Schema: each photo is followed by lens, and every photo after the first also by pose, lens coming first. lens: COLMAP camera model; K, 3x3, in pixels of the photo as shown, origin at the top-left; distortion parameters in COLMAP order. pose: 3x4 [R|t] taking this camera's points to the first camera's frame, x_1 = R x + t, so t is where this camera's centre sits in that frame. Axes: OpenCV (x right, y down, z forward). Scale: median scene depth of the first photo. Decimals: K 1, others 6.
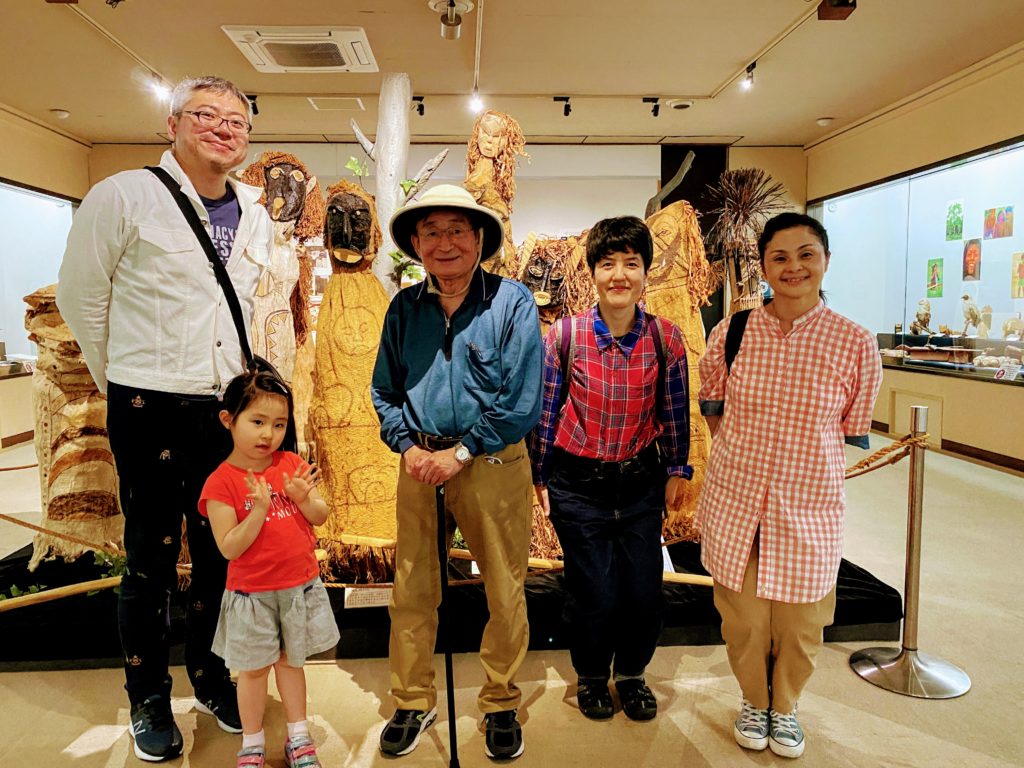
lens RADIAL K [[776.4, 0, 513.0], [0, 776.4, 373.9], [0, 0, 1]] dist [0.009869, -0.004107]
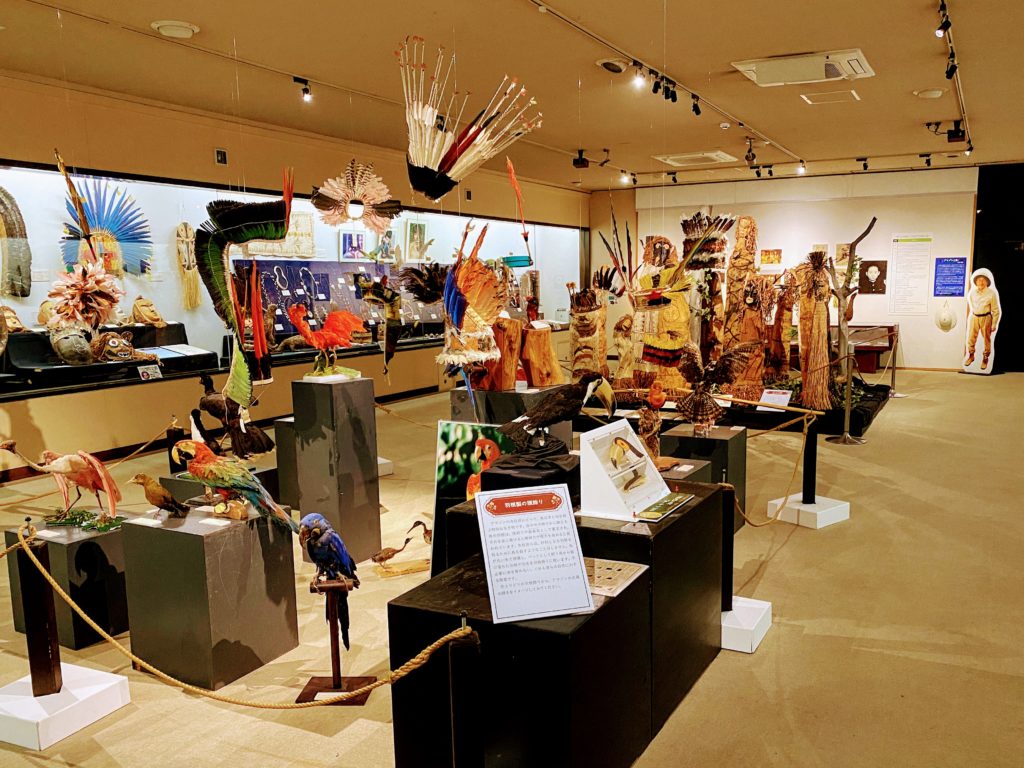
lens RADIAL K [[850.3, 0, 512.0], [0, 850.3, 384.0], [0, 0, 1]] dist [-0.001493, -0.002662]
pose [[0.835586, 0.054319, -0.546667, 0.815565], [-0.031338, 0.998192, 0.051285, 0.048737], [0.548465, -0.025722, 0.835778, -1.525240]]
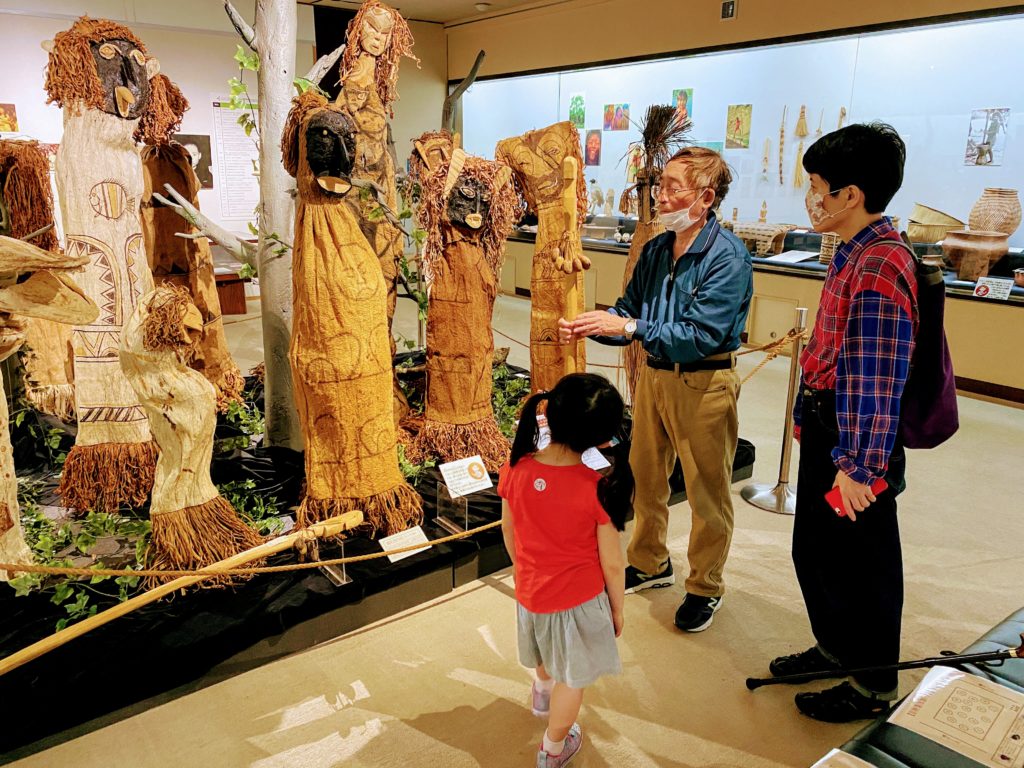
lens RADIAL K [[773.7, 0, 512.0], [0, 773.7, 384.0], [0, 0, 1]] dist [-0.009190, -0.004056]
pose [[0.822662, -0.142648, 0.550344, -0.463332], [0.030879, 0.977794, 0.207283, -0.089098], [-0.567692, -0.153529, 0.808798, 0.126933]]
